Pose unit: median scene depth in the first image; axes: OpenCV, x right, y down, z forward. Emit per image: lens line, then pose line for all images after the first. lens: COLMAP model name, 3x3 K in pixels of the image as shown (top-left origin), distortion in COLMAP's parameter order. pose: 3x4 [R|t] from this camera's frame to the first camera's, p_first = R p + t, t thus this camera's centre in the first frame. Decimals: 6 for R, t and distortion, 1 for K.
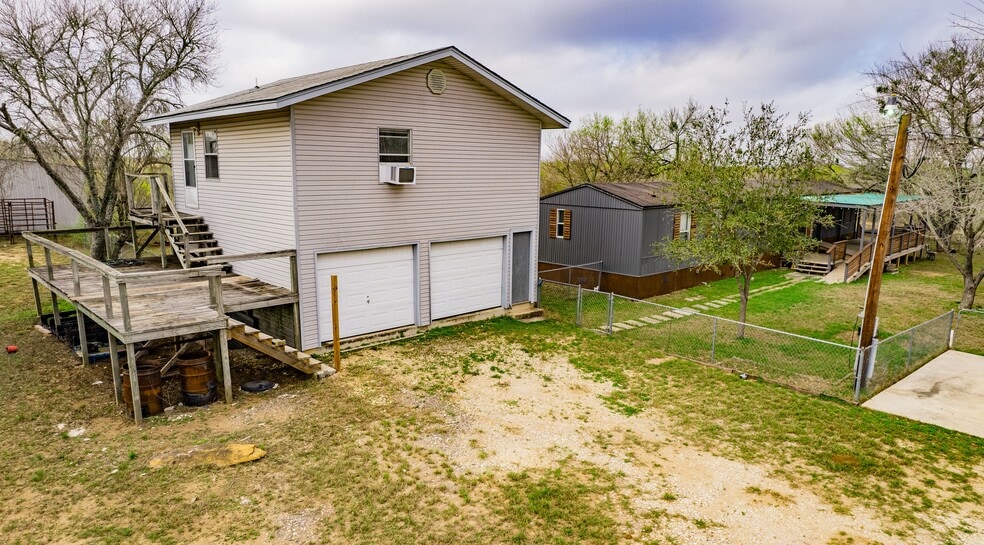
lens RADIAL K [[542.1, 0, 492.0], [0, 542.1, 272.5], [0, 0, 1]] dist [-0.002653, -0.000224]
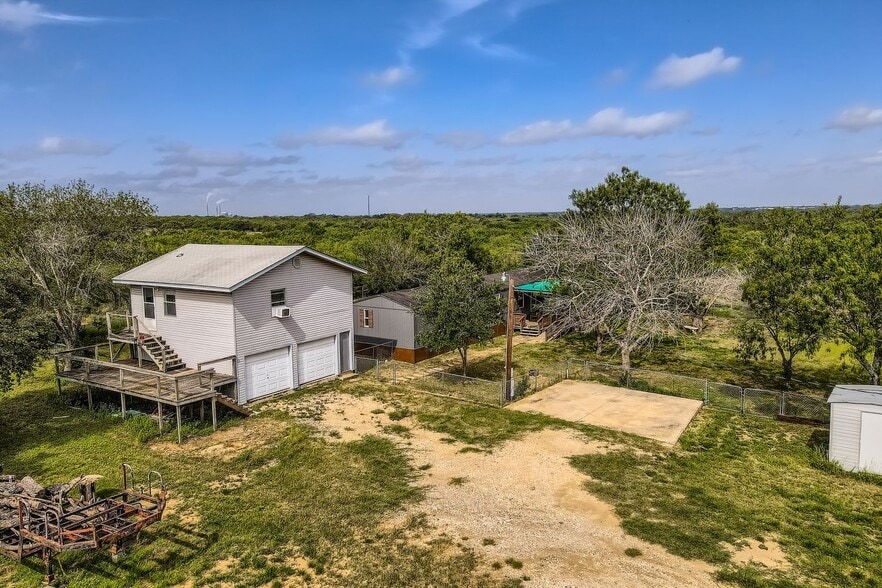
lens RADIAL K [[609.1, 0, 441.0], [0, 609.1, 294.0], [0, 0, 1]] dist [0.004197, 0.002805]
pose [[0.971525, -0.045019, 0.232619, -0.121625], [0.057123, 0.997327, -0.045559, -0.113564], [-0.229946, 0.057550, 0.971500, -1.305182]]
